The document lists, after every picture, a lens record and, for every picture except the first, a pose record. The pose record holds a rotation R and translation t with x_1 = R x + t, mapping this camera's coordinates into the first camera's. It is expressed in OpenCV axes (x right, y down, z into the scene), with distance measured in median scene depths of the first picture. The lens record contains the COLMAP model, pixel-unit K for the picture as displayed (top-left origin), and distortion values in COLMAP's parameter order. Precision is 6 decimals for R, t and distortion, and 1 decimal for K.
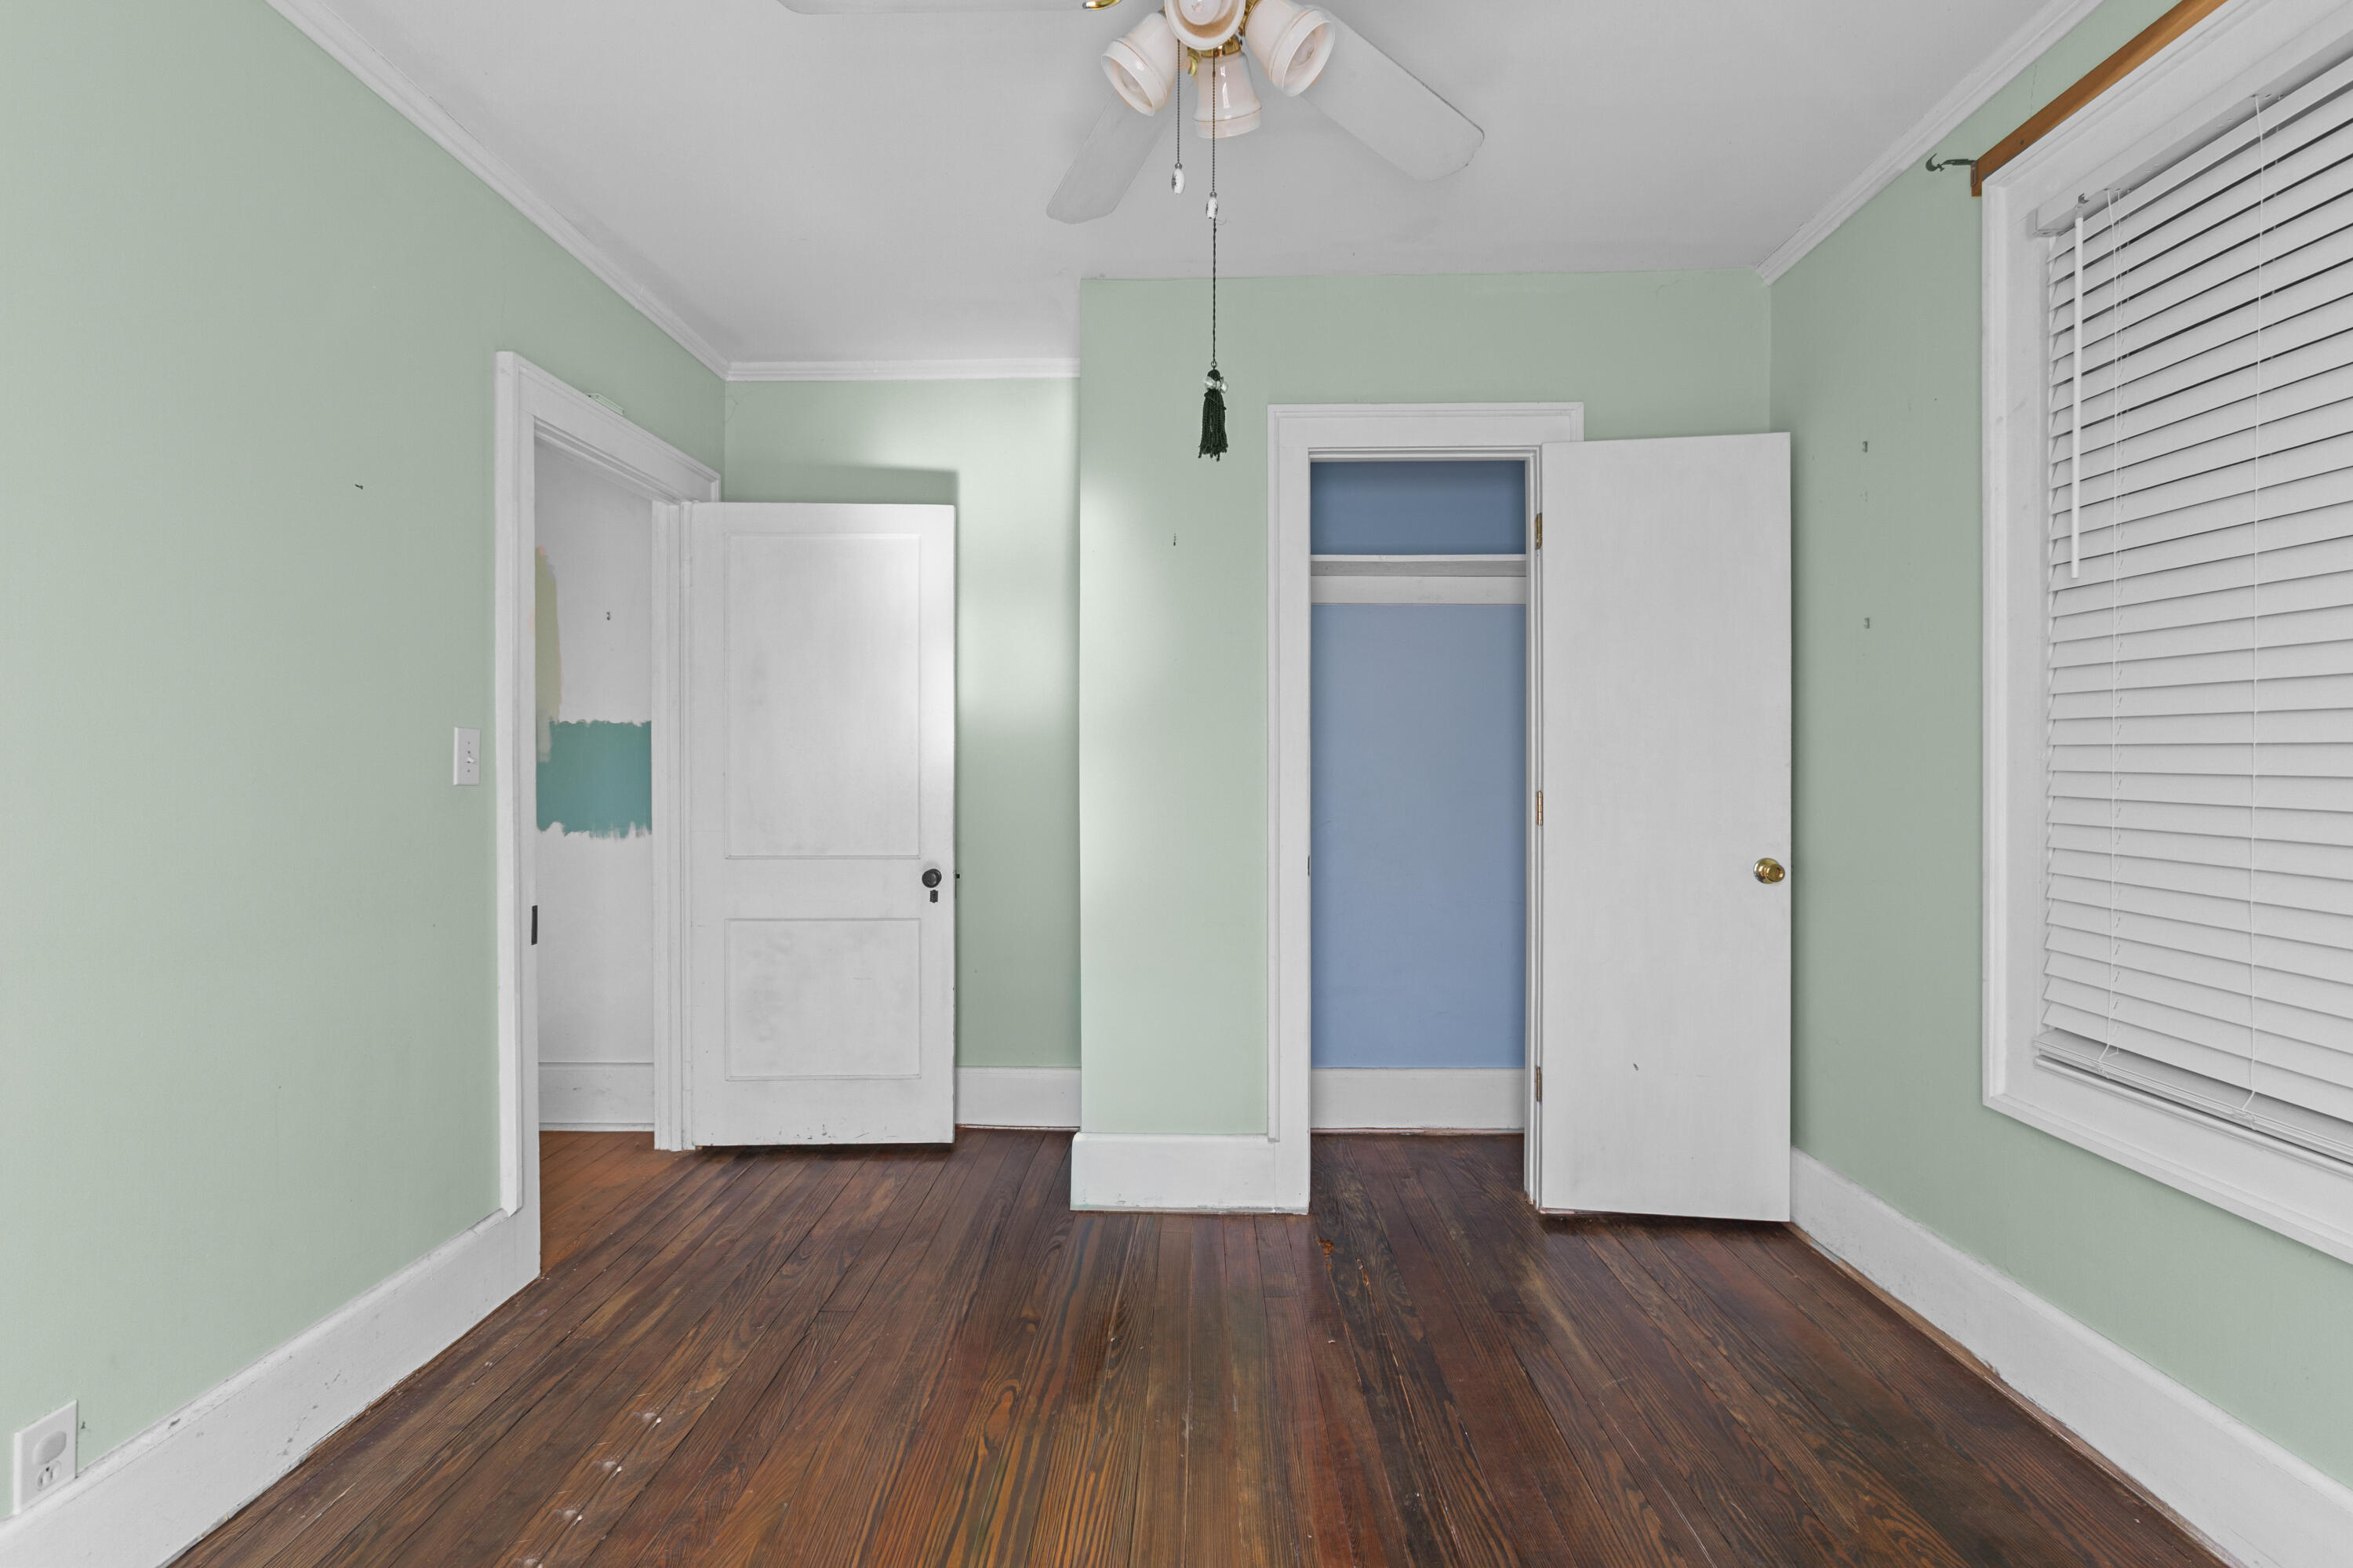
lens RADIAL K [[1063.3, 0, 1177.6], [0, 1063.3, 757.2], [0, 0, 1]] dist [-0.002315, 0.000349]
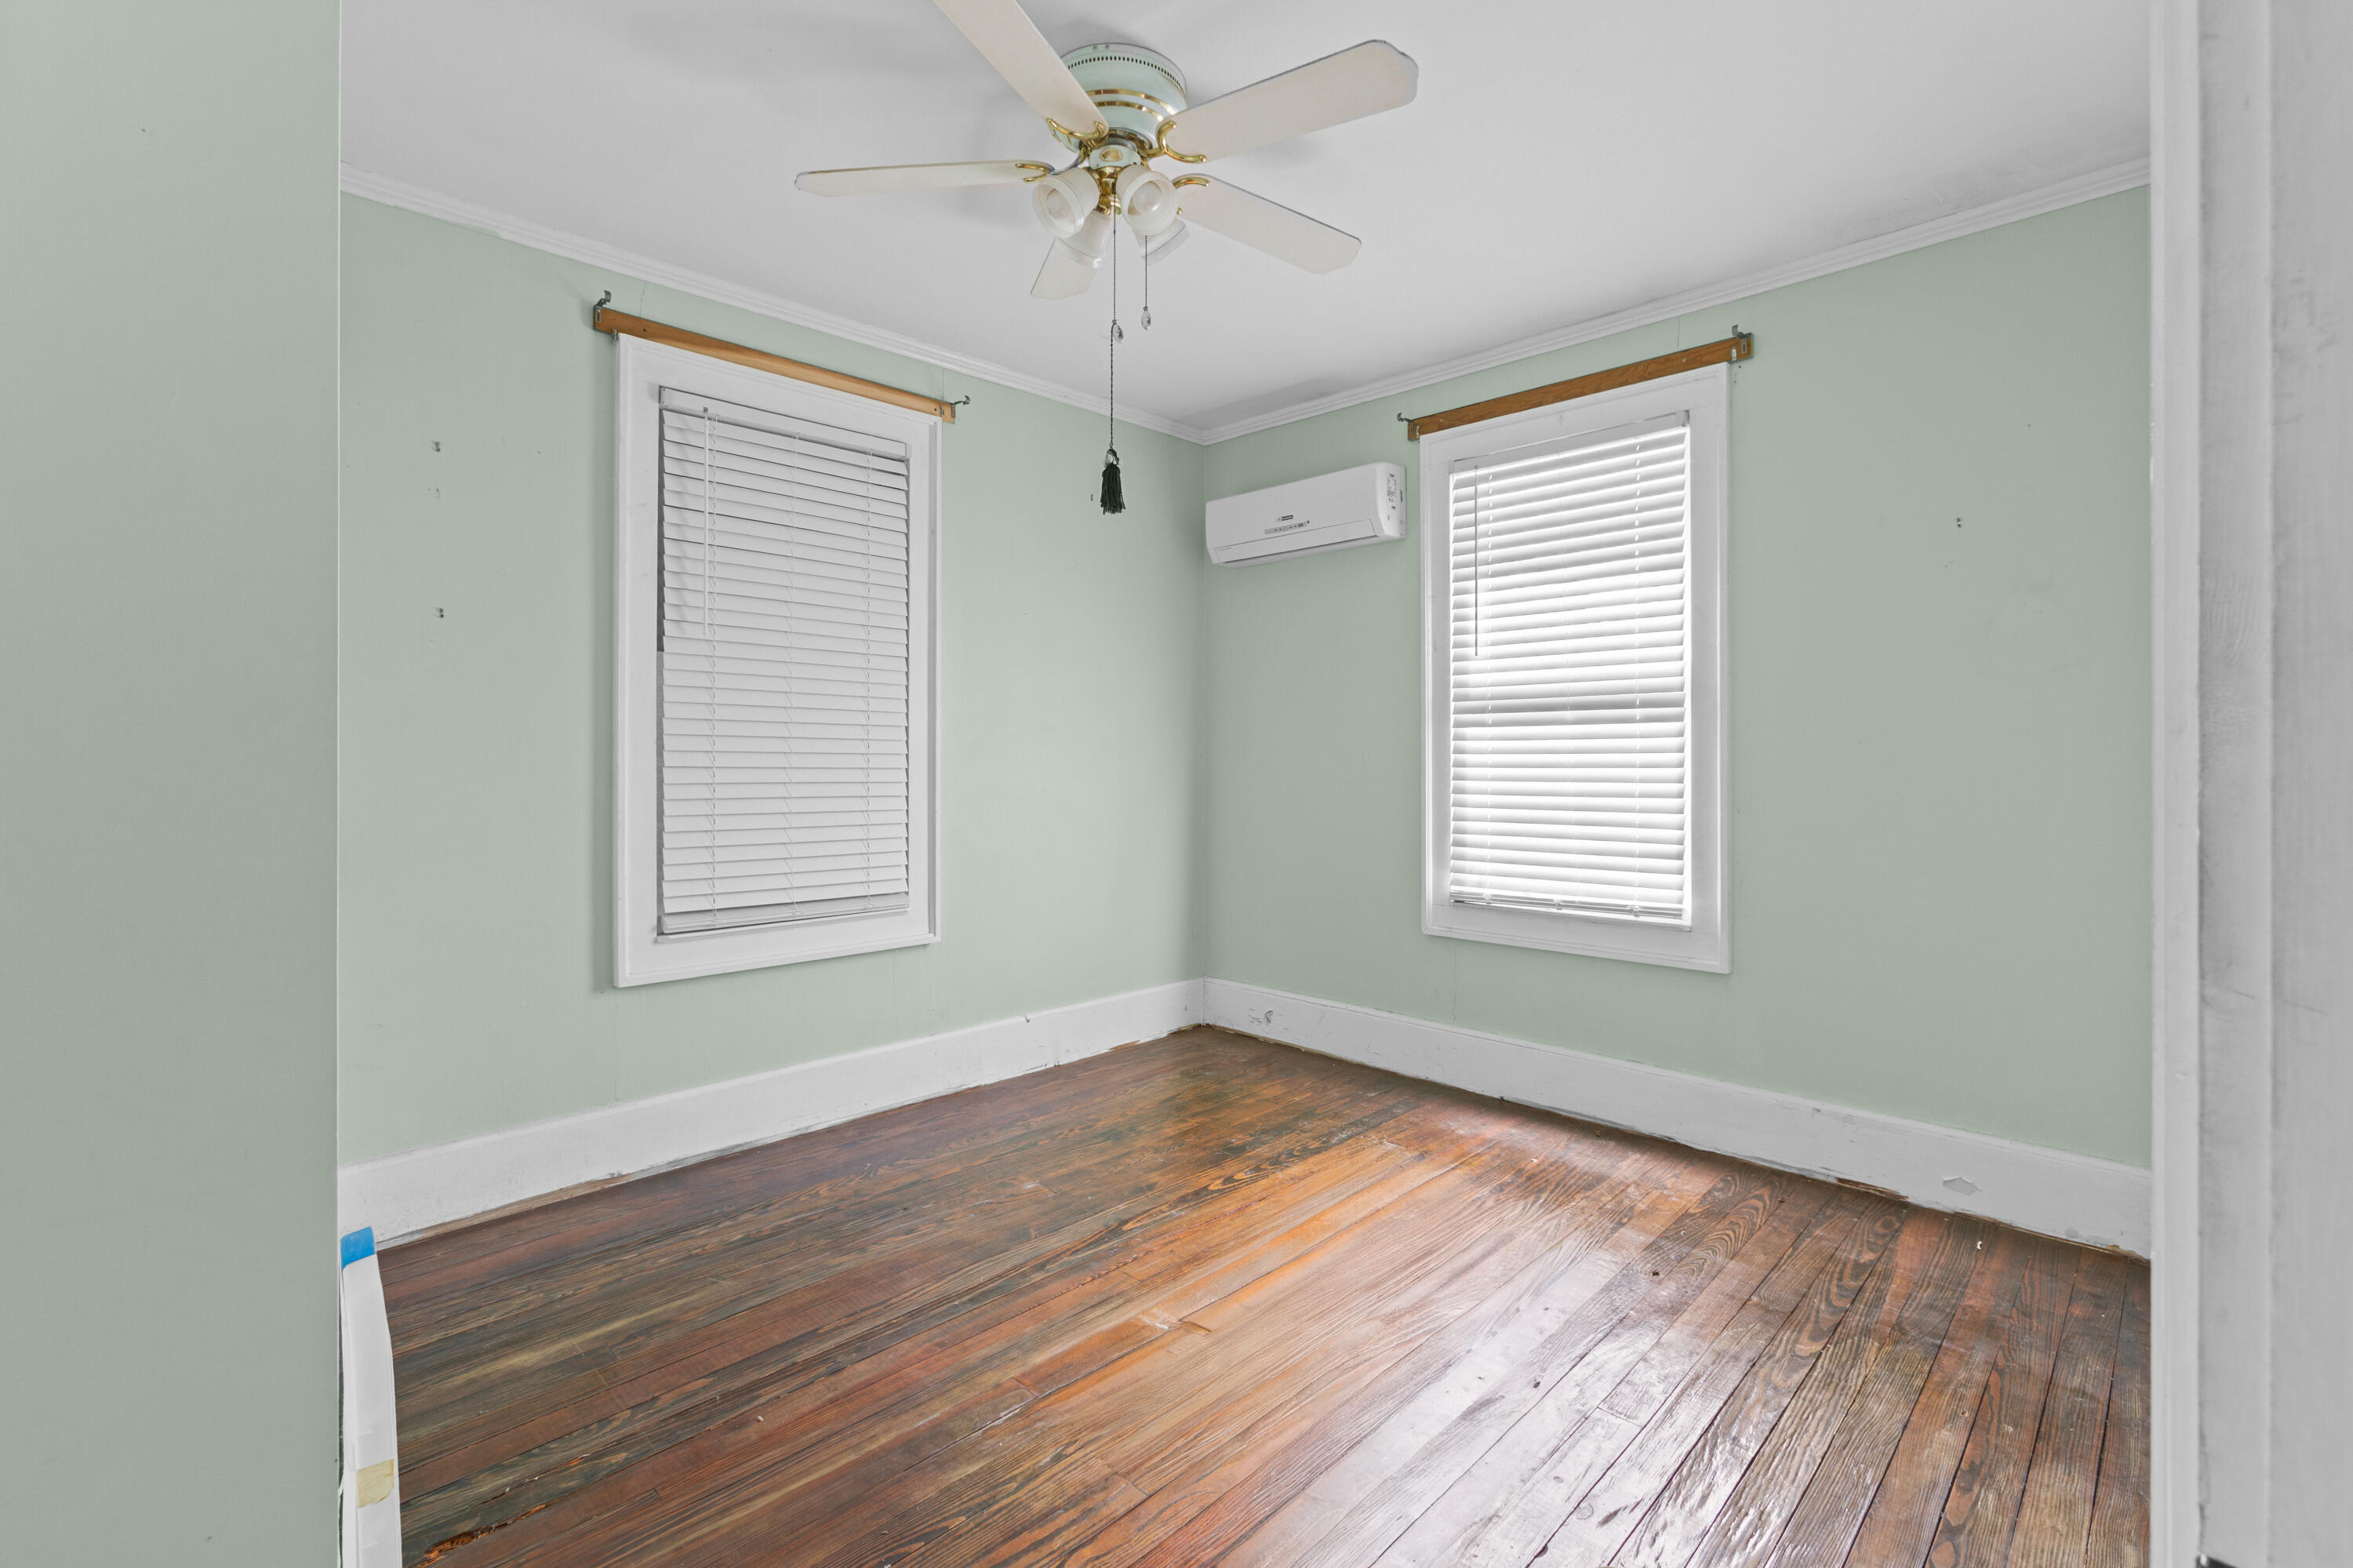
lens RADIAL K [[1063.3, 0, 1177.6], [0, 1063.3, 757.2], [0, 0, 1]] dist [-0.002315, 0.000349]
pose [[-0.731835, -0.000275, 0.681481, -0.746894], [-0.003338, 0.999989, -0.003181, 0.022440], [-0.681473, -0.004603, -0.731828, 1.533239]]
